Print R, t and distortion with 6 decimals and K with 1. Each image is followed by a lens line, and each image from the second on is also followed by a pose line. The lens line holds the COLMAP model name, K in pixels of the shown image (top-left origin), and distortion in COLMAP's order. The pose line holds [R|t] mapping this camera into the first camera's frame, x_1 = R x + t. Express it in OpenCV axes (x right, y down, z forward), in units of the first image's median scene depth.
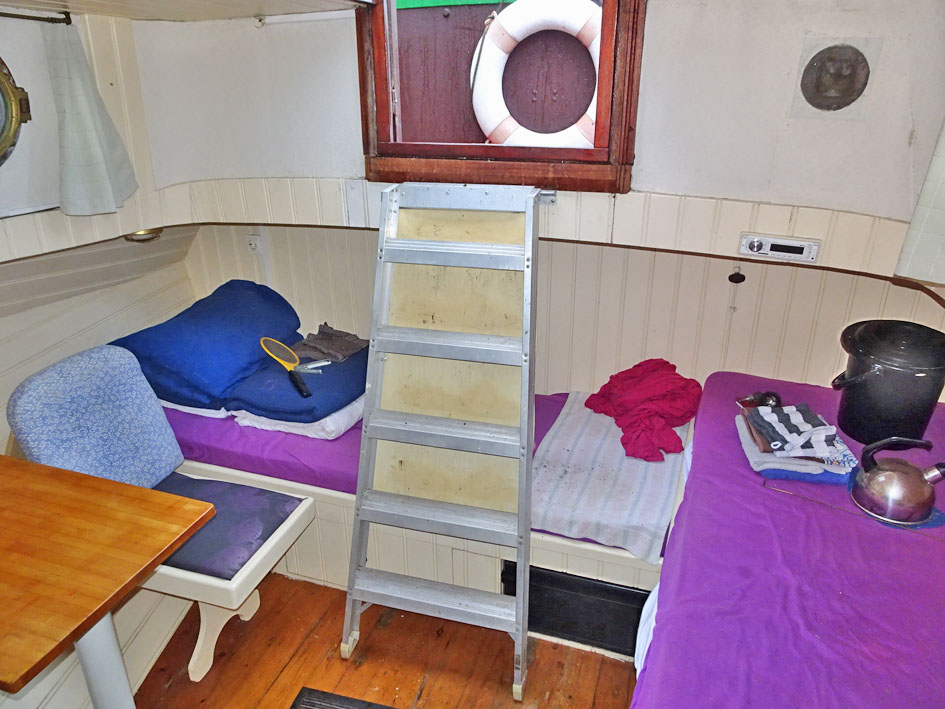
lens RADIAL K [[666.9, 0, 472.5], [0, 666.9, 354.5], [0, 0, 1]] dist [-0.001000, -0.002533]
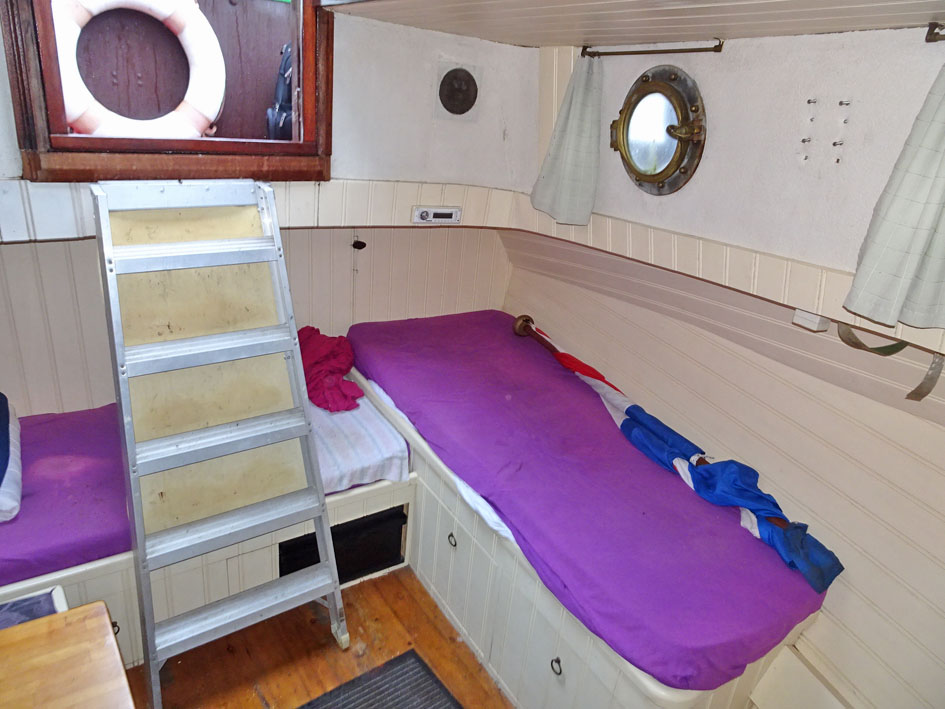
lens RADIAL K [[661.8, 0, 471.9], [0, 661.8, 348.4], [0, 0, 1]] dist [-0.032435, 0.067616]
pose [[0.610990, -0.244892, 0.752808, -0.483447], [0.222326, 0.965758, 0.133723, -0.054861], [-0.759778, 0.085666, 0.644514, 0.097935]]
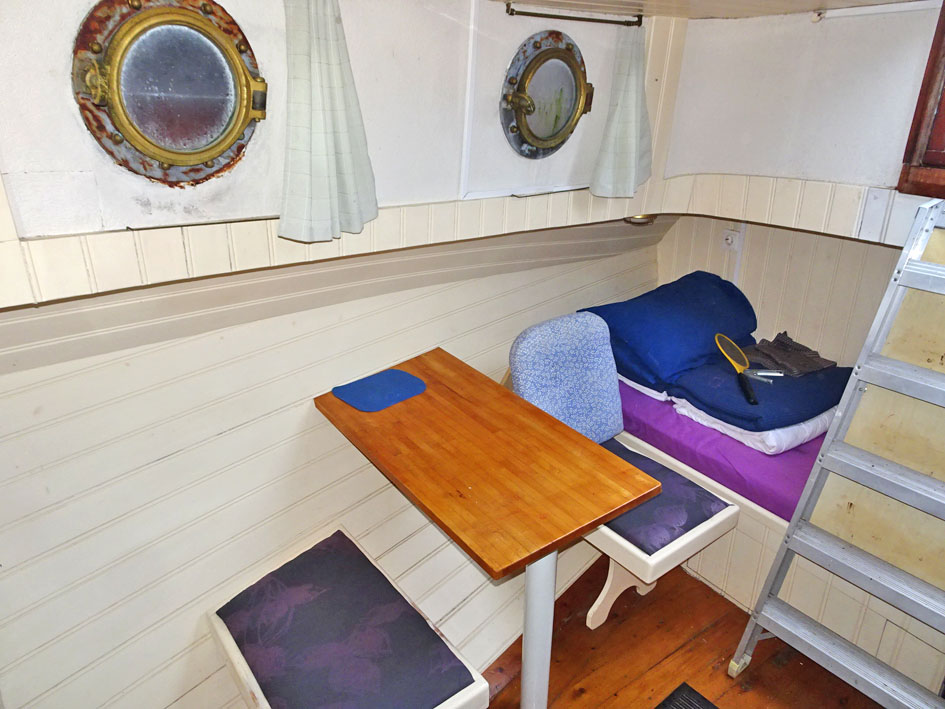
lens RADIAL K [[666.9, 0, 472.5], [0, 666.9, 354.5], [0, 0, 1]] dist [-0.001000, -0.002533]
pose [[0.805060, 0.236312, -0.544090, -0.079228], [-0.226171, 0.970218, 0.086737, 0.002074], [0.548383, 0.053229, 0.834531, -0.043804]]
